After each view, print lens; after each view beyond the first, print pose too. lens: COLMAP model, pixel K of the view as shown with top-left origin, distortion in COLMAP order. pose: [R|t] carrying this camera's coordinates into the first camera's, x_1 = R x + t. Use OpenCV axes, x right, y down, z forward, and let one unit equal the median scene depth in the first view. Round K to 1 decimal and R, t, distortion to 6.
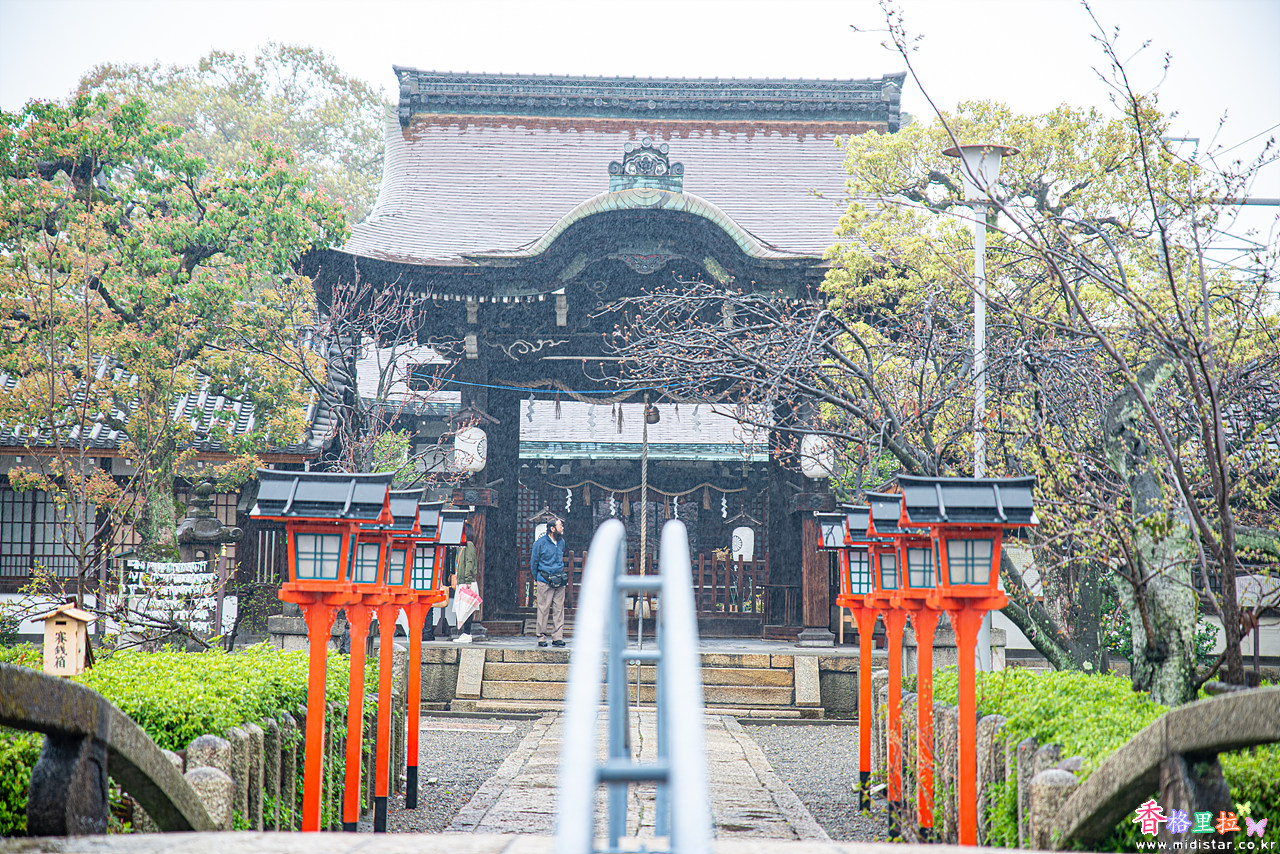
lens RADIAL K [[2444.8, 0, 642.5], [0, 2444.8, 428.9], [0, 0, 1]] dist [0.427572, 0.000000]
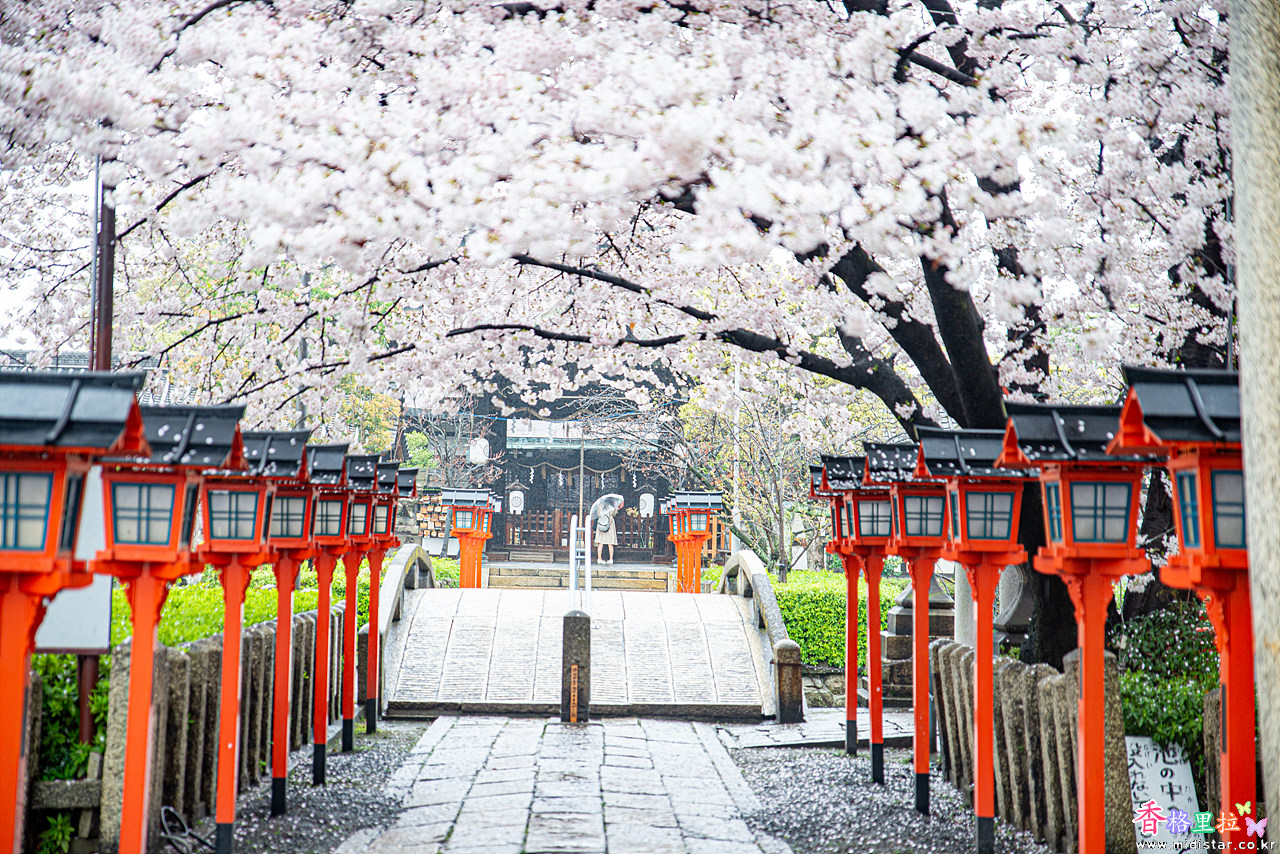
lens RADIAL K [[2159.6, 0, 641.0], [0, 2159.6, 430.0], [0, 0, 1]] dist [0.184894, 0.000000]
pose [[0.999587, 0.001099, 0.028705, -0.006006], [-0.001509, 0.999897, 0.014252, -0.081138], [-0.028686, -0.014290, 0.999486, -1.392829]]
